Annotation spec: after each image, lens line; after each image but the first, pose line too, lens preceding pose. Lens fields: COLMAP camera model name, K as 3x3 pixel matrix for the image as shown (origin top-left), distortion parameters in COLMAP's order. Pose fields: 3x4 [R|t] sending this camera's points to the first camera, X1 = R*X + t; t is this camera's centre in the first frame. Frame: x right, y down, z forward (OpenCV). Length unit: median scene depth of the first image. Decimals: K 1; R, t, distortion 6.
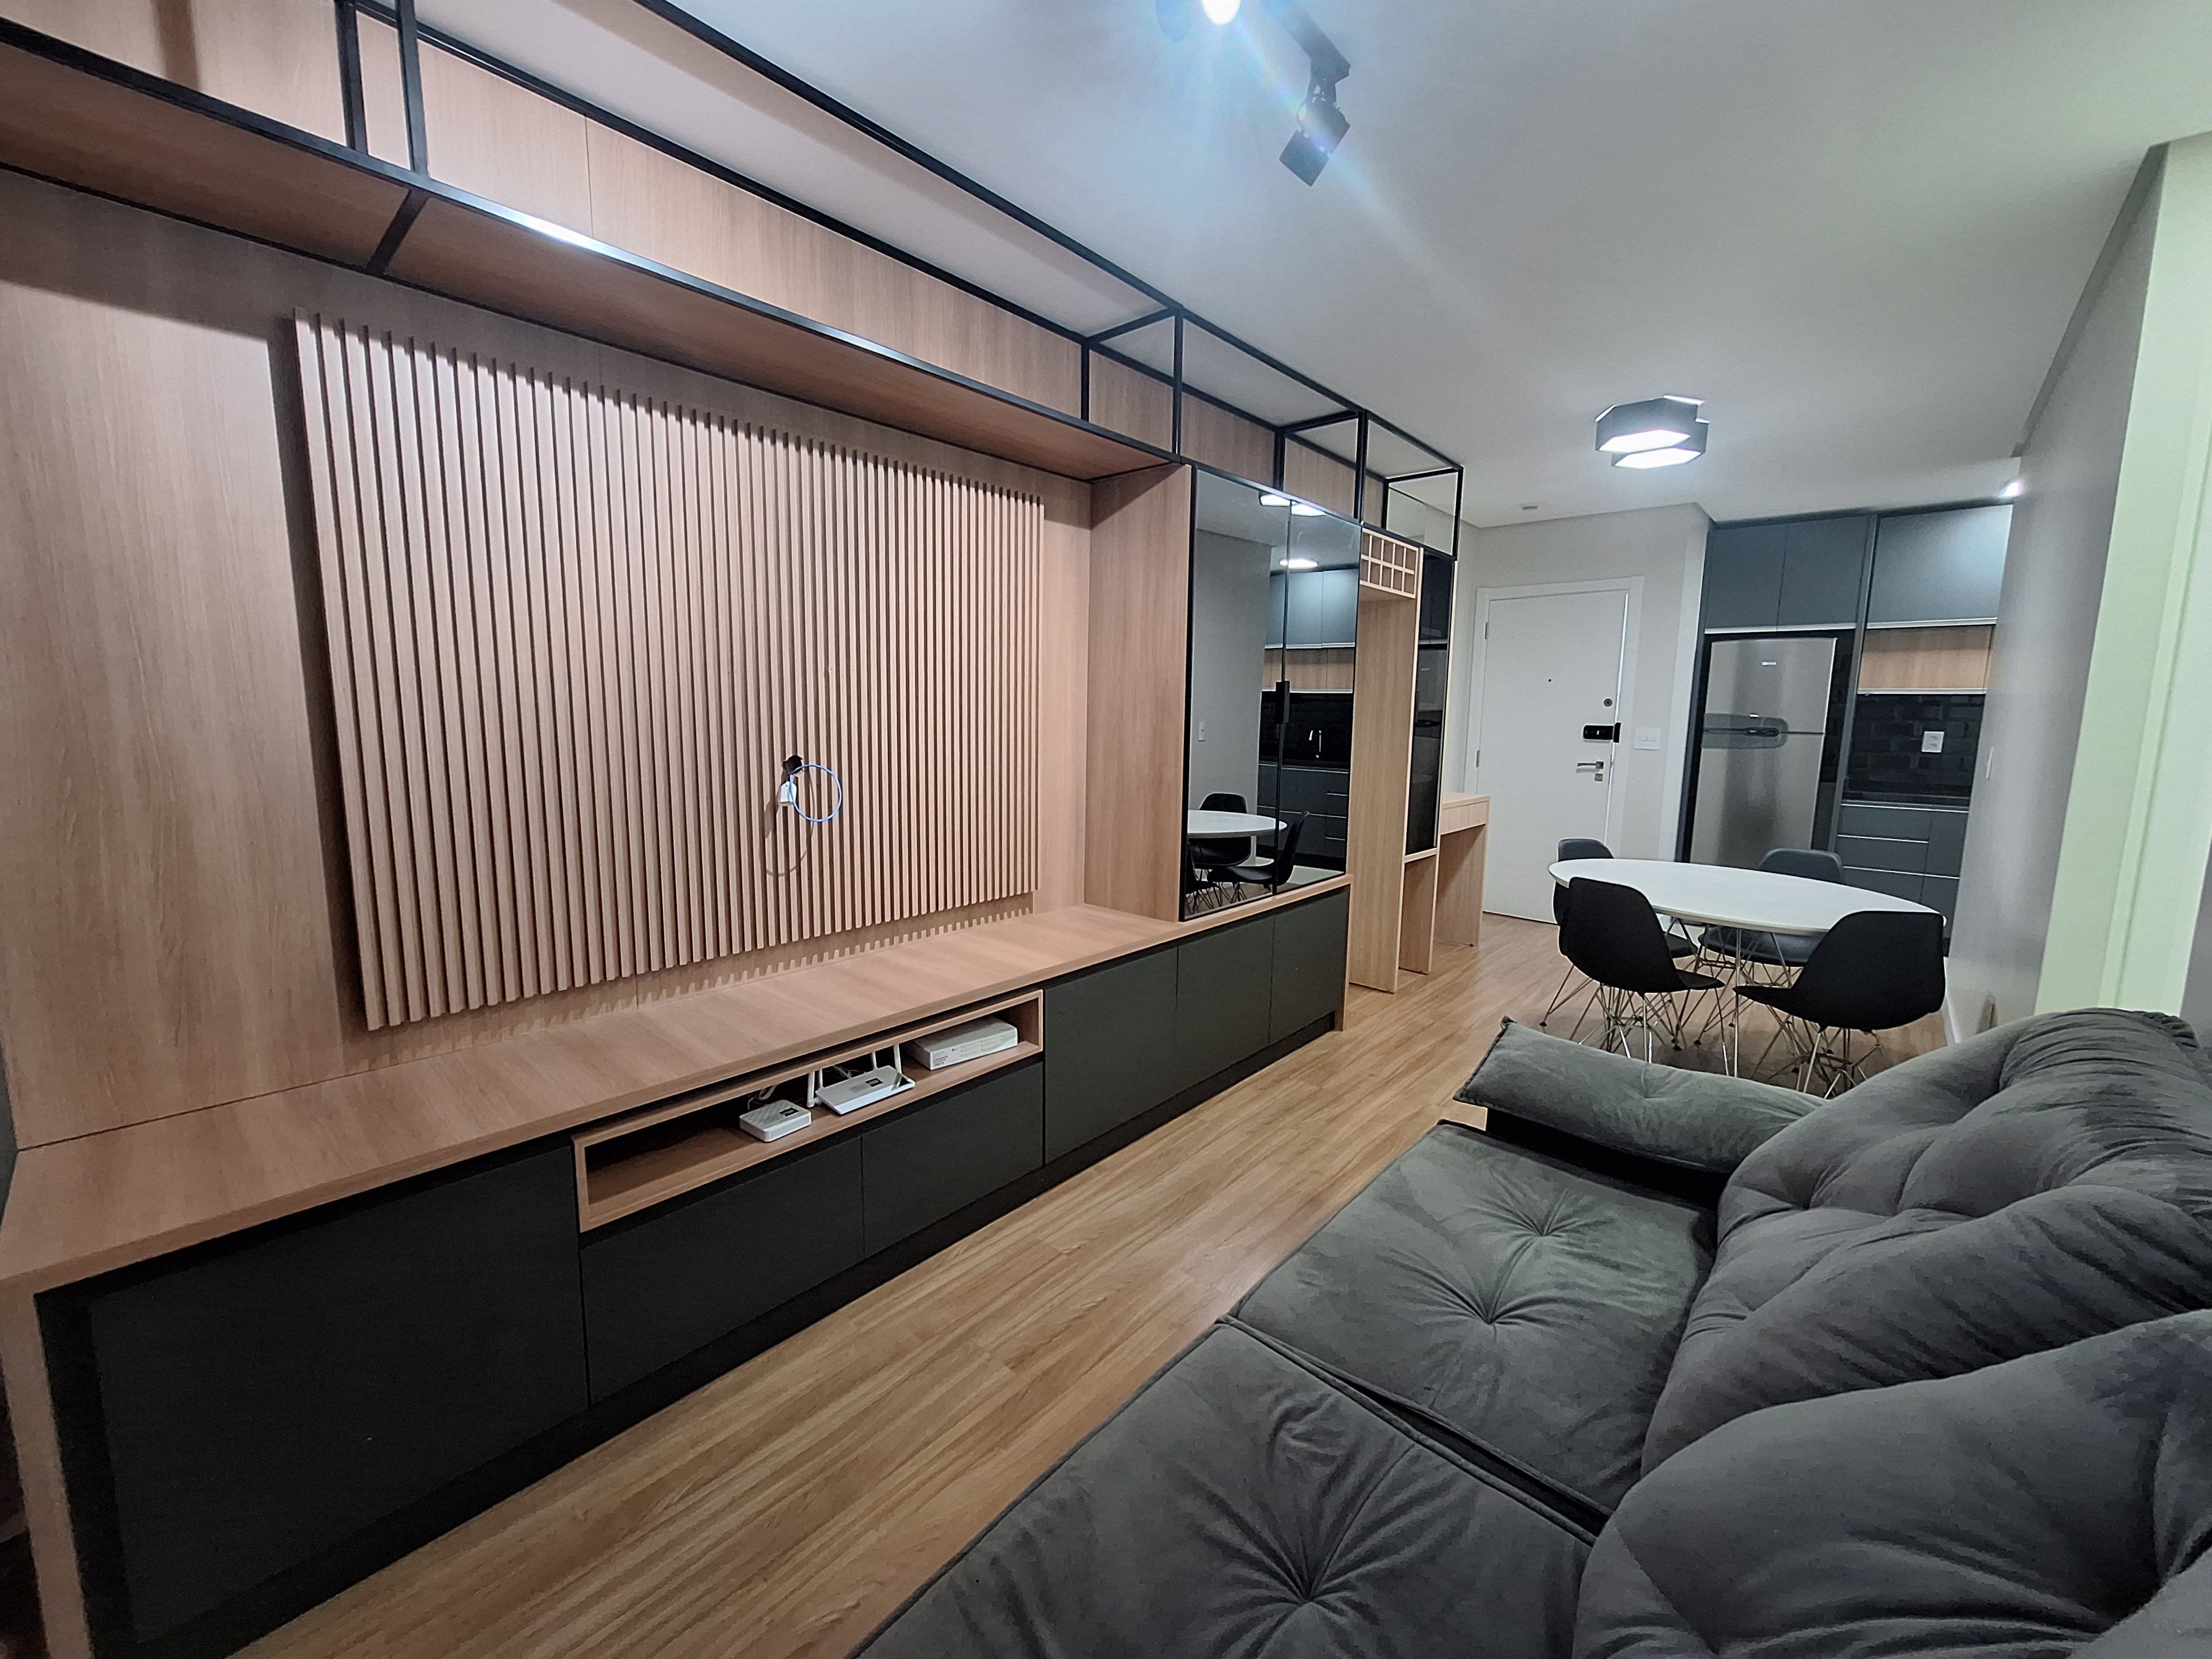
lens RADIAL K [[877.5, 0, 1097.9], [0, 877.5, 819.3], [0, 0, 1]] dist [-0.010416, 0.003616]
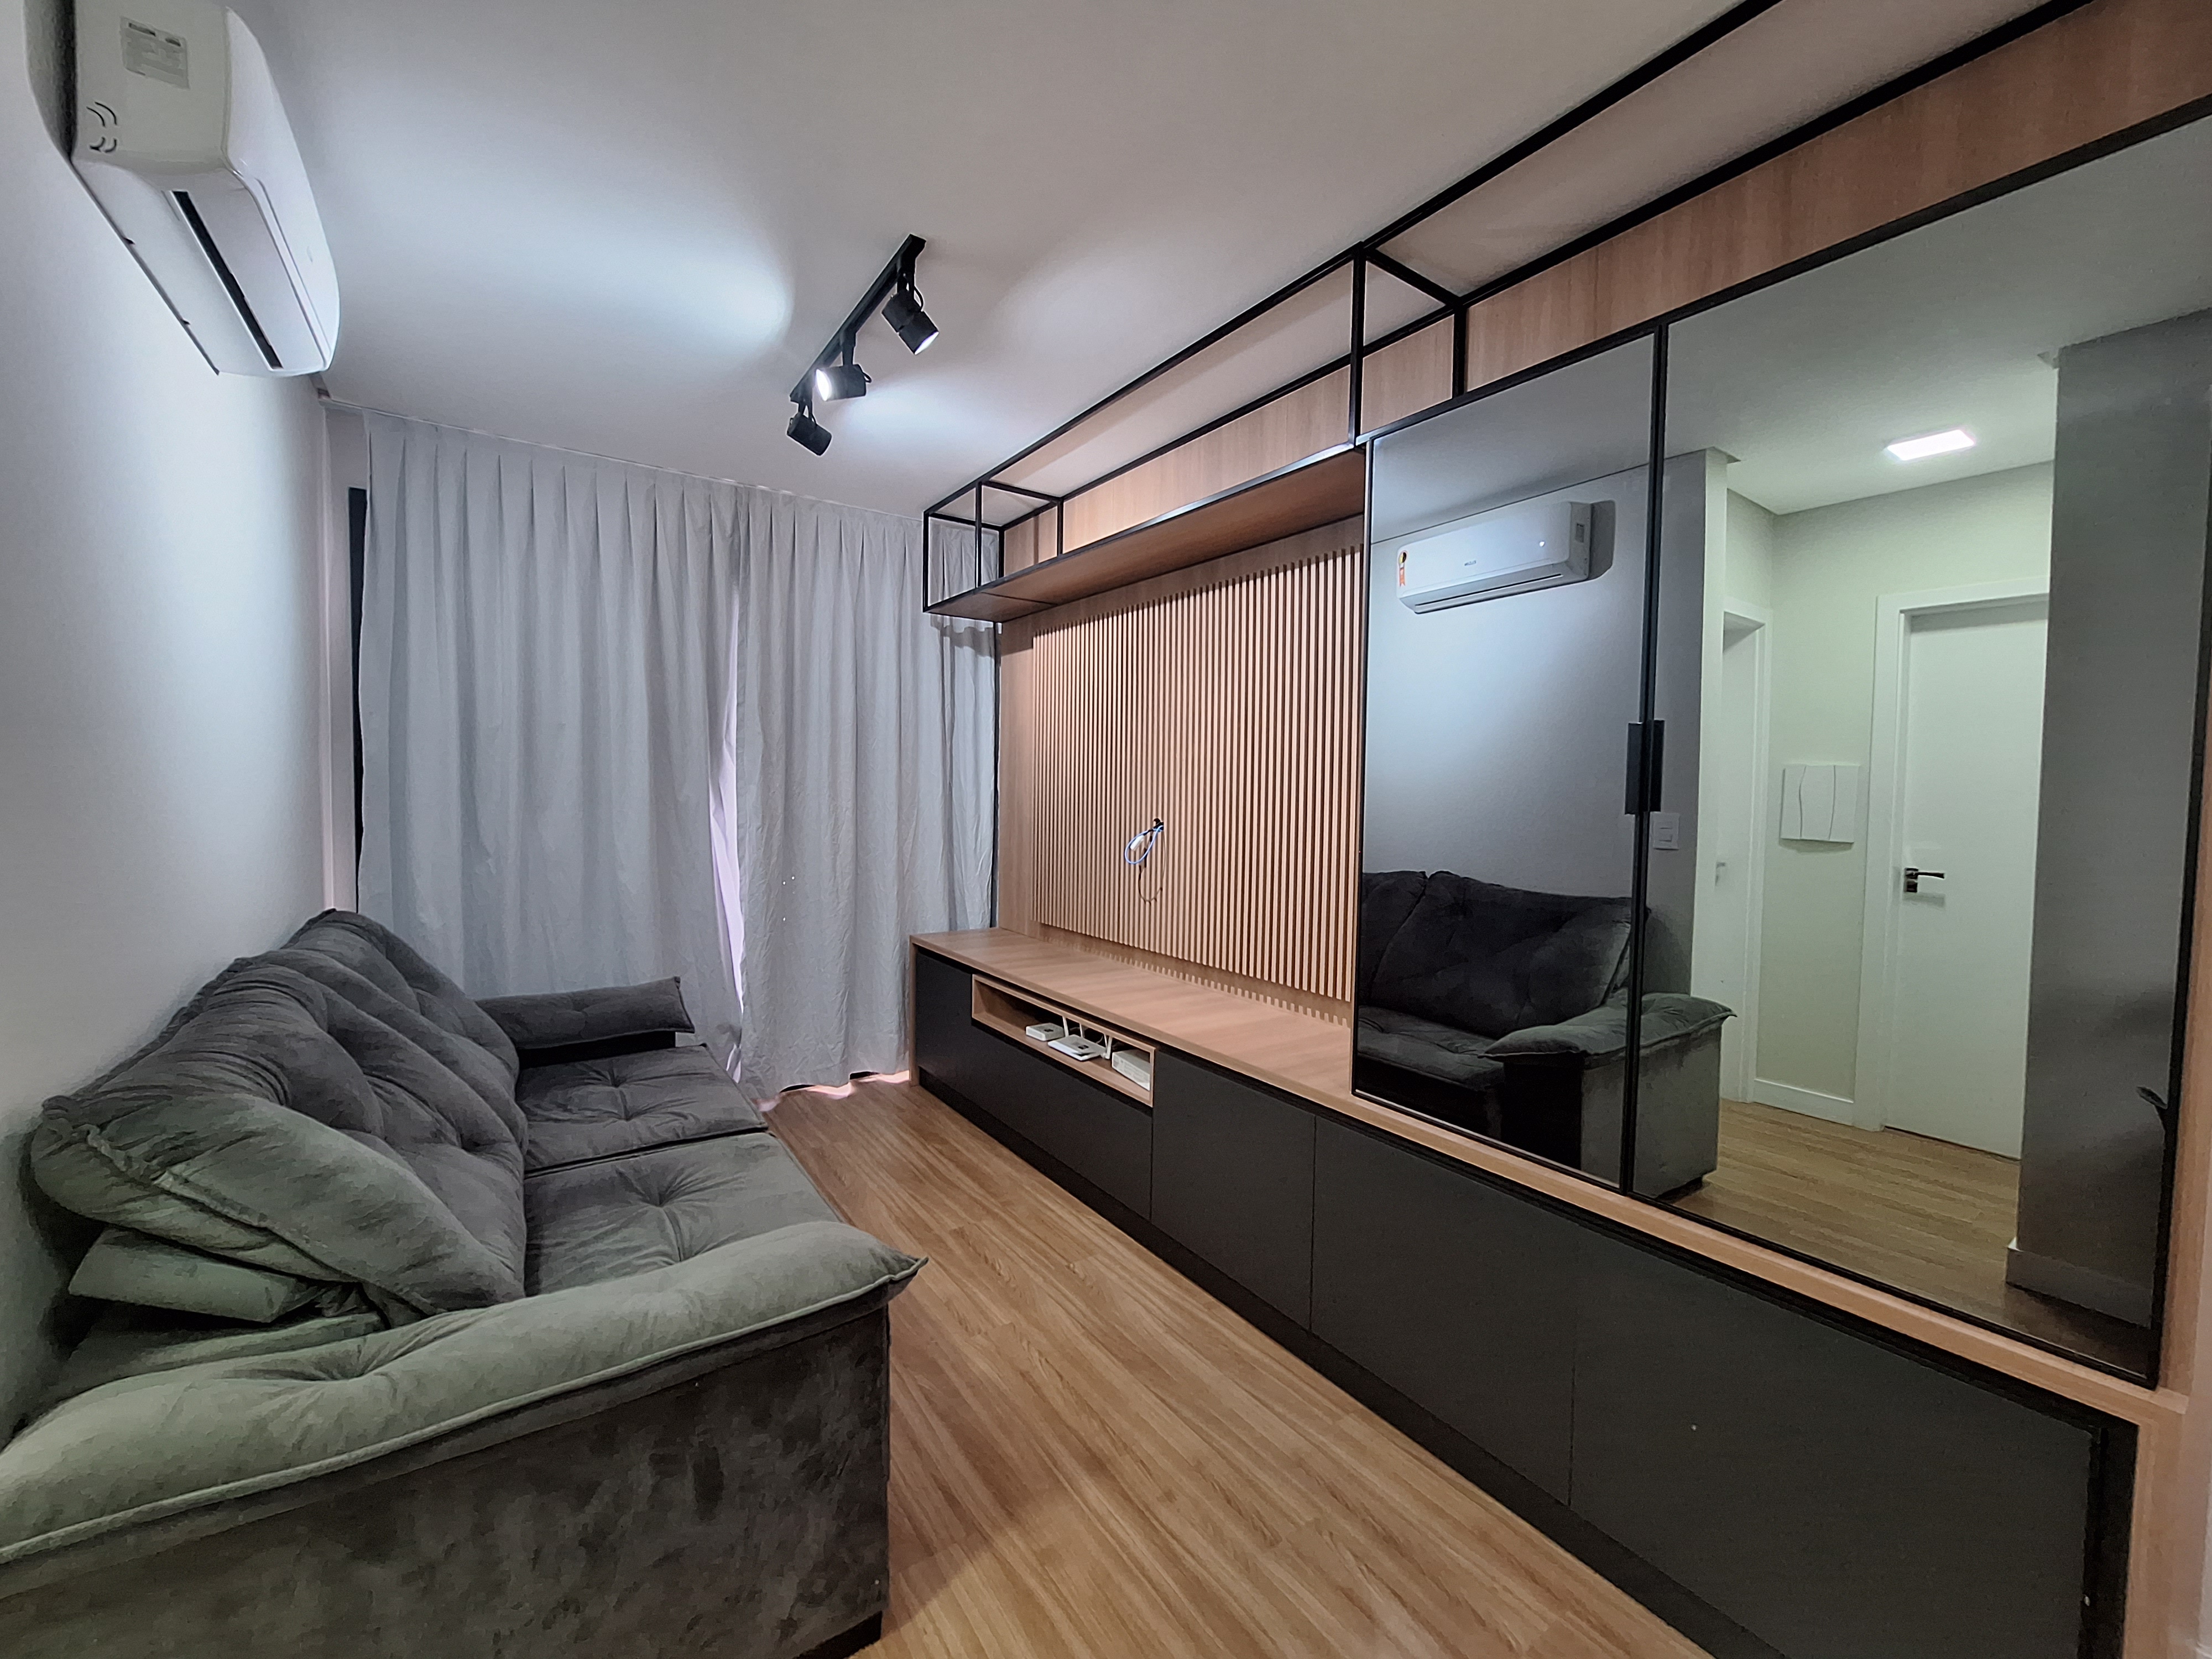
lens RADIAL K [[877.5, 0, 1097.9], [0, 877.5, 819.3], [0, 0, 1]] dist [-0.010416, 0.003616]
pose [[-0.234894, 0.026527, -0.971659, 1.001673], [-0.140649, 0.988180, 0.060979, -0.137447], [0.961791, 0.150986, -0.228386, 1.174643]]
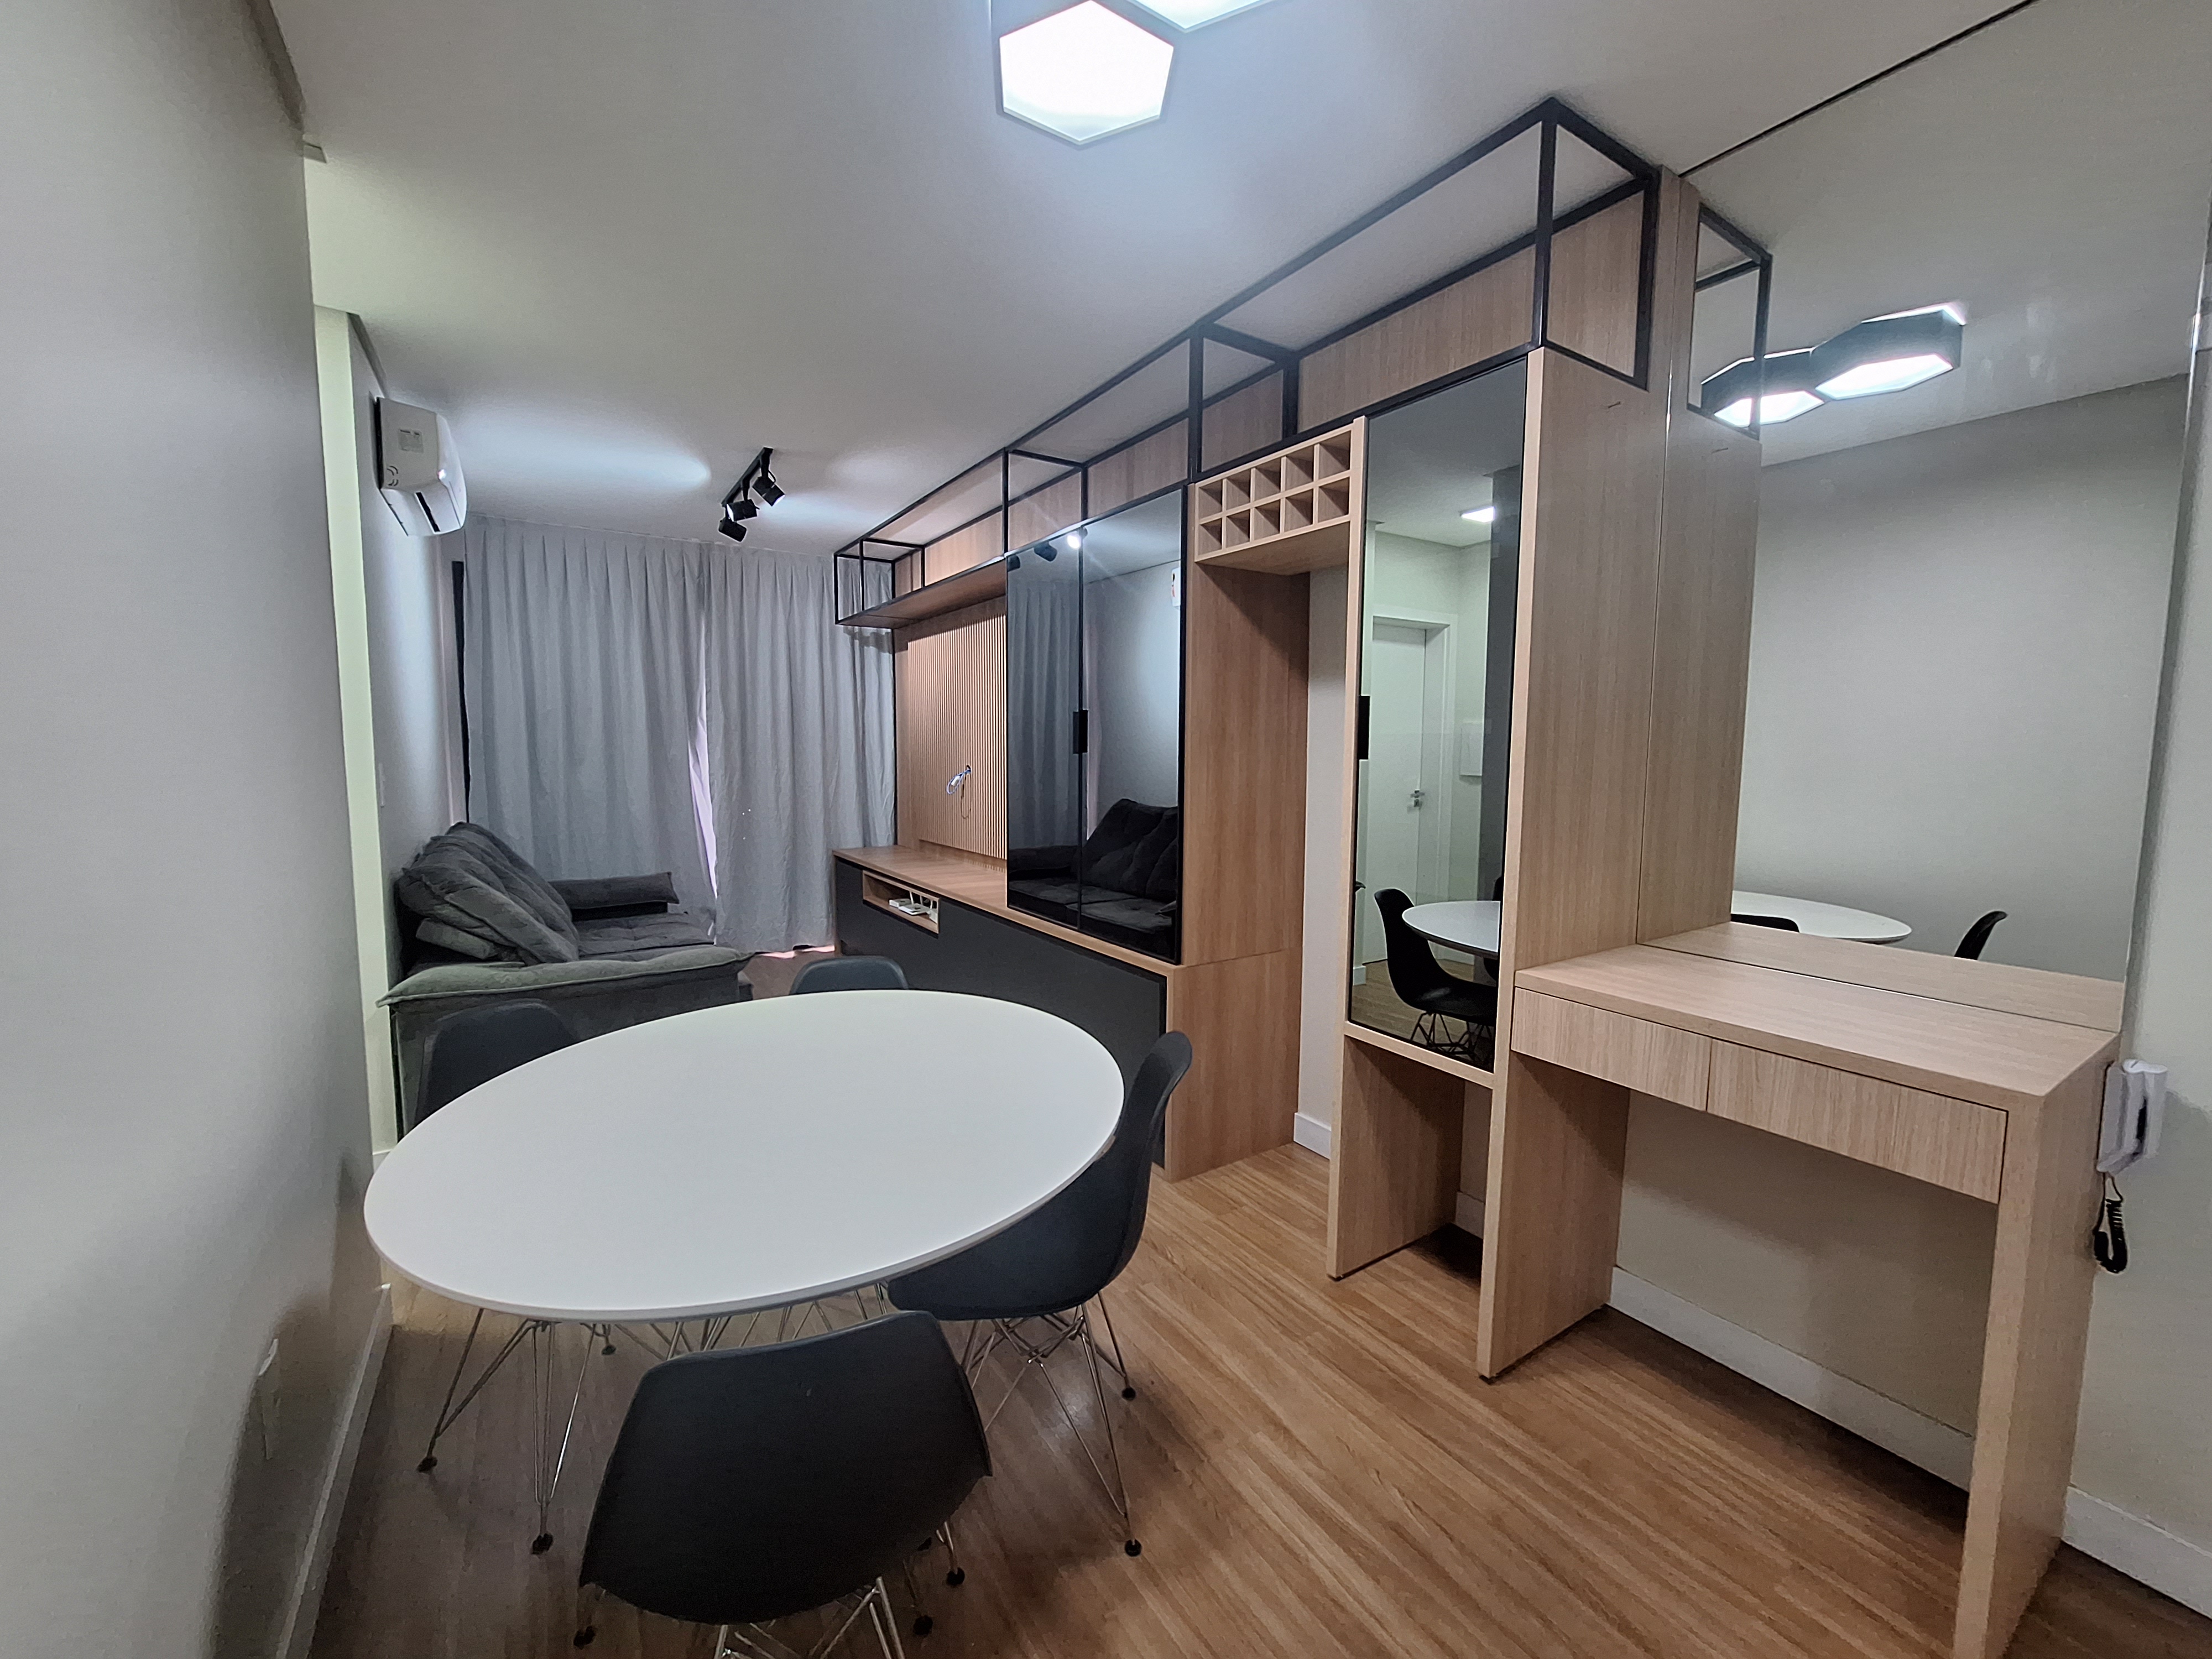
lens RADIAL K [[877.5, 0, 1097.9], [0, 877.5, 819.3], [0, 0, 1]] dist [-0.010416, 0.003616]
pose [[-0.263611, 0.073013, -0.961862, 1.619431], [-0.128491, 0.985588, 0.110029, -0.212781], [0.956033, 0.152595, -0.250431, 1.801432]]
